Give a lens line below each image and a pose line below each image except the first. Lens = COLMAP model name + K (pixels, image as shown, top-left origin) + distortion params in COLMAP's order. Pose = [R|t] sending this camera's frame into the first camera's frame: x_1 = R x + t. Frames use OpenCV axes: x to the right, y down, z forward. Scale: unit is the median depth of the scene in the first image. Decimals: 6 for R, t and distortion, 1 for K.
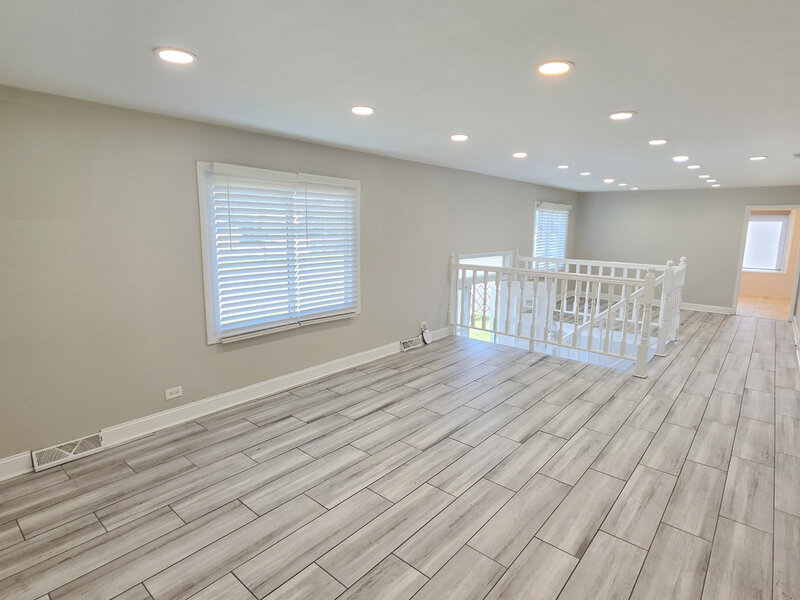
lens RADIAL K [[427.8, 0, 402.5], [0, 427.8, 295.8], [0, 0, 1]] dist [-0.003076, -0.000106]
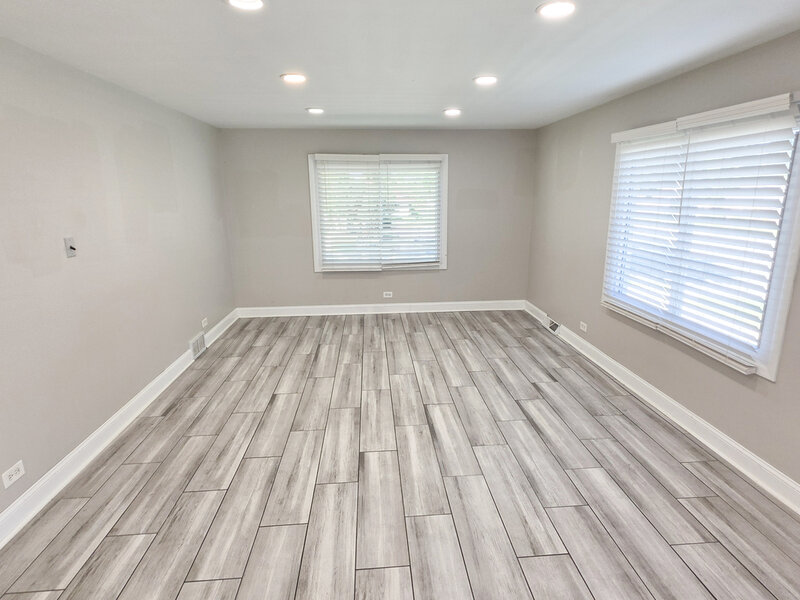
lens RADIAL K [[427.8, 0, 402.5], [0, 427.8, 295.8], [0, 0, 1]] dist [-0.003076, -0.000106]
pose [[-0.701871, 0.157580, -0.694655, 0.843653], [-0.120400, 0.934945, 0.333739, -0.258544], [0.702055, 0.317878, -0.637238, 1.668894]]
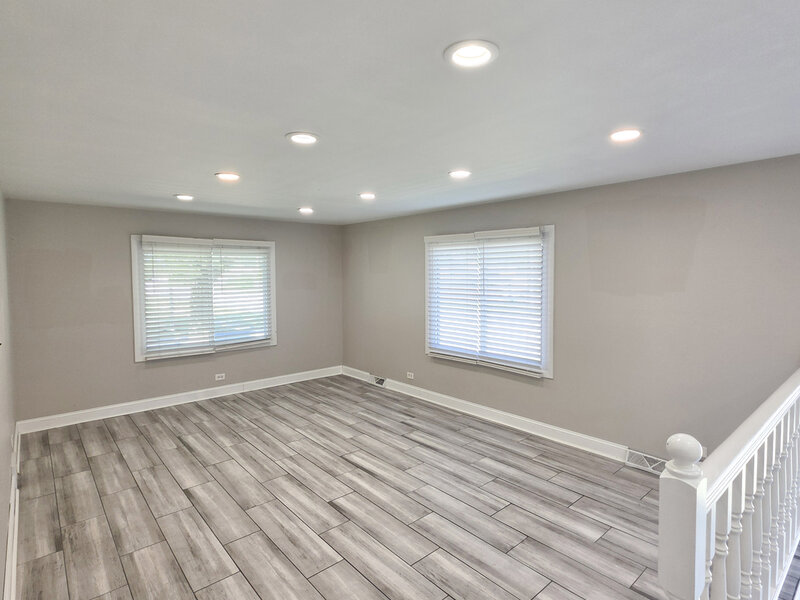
lens RADIAL K [[427.8, 0, 402.5], [0, 427.8, 295.8], [0, 0, 1]] dist [-0.003076, -0.000106]
pose [[-0.134897, 0.040401, -0.990036, 1.304450], [-0.161975, 0.984829, 0.062259, -0.207880], [0.977531, 0.168759, -0.126306, 1.341533]]
